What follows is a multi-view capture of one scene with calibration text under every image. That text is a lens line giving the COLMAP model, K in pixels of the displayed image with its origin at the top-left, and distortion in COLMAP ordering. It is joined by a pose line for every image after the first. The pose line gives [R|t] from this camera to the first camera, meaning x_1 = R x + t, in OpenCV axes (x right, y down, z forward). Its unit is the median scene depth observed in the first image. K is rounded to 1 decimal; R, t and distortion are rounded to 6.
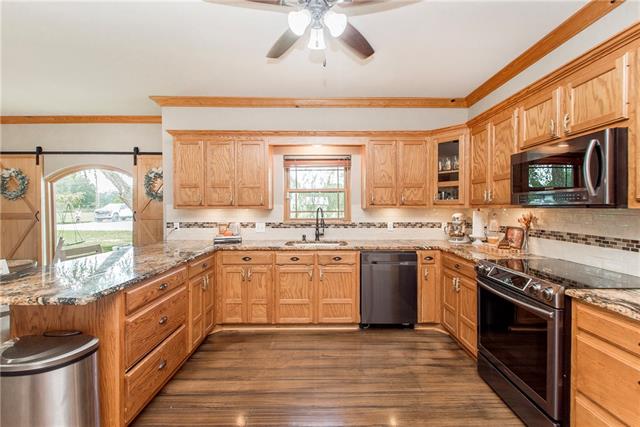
lens RADIAL K [[285.4, 0, 323.4], [0, 285.4, 210.2], [0, 0, 1]] dist [0.005115, -0.001177]
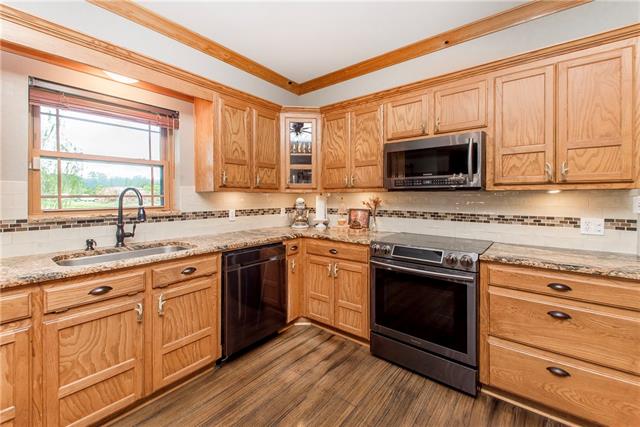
lens RADIAL K [[263.5, 0, 322.5], [0, 263.5, 199.1], [0, 0, 1]] dist [-0.000433, 0.000067]
pose [[0.610540, -0.004305, 0.791974, -0.215729], [0.005666, 0.999983, 0.001068, 0.014705], [-0.791965, 0.003835, 0.610554, 0.402943]]
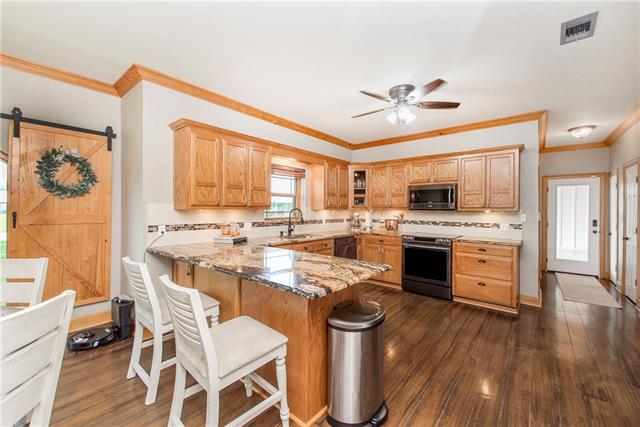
lens RADIAL K [[285.4, 0, 320.2], [0, 285.4, 211.1], [0, 0, 1]] dist [0.005115, -0.001177]
pose [[0.609147, 0.001506, 0.793056, -1.046526], [-0.000769, 0.999999, -0.001309, 0.002925], [-0.793057, 0.000187, 0.609147, 0.149751]]
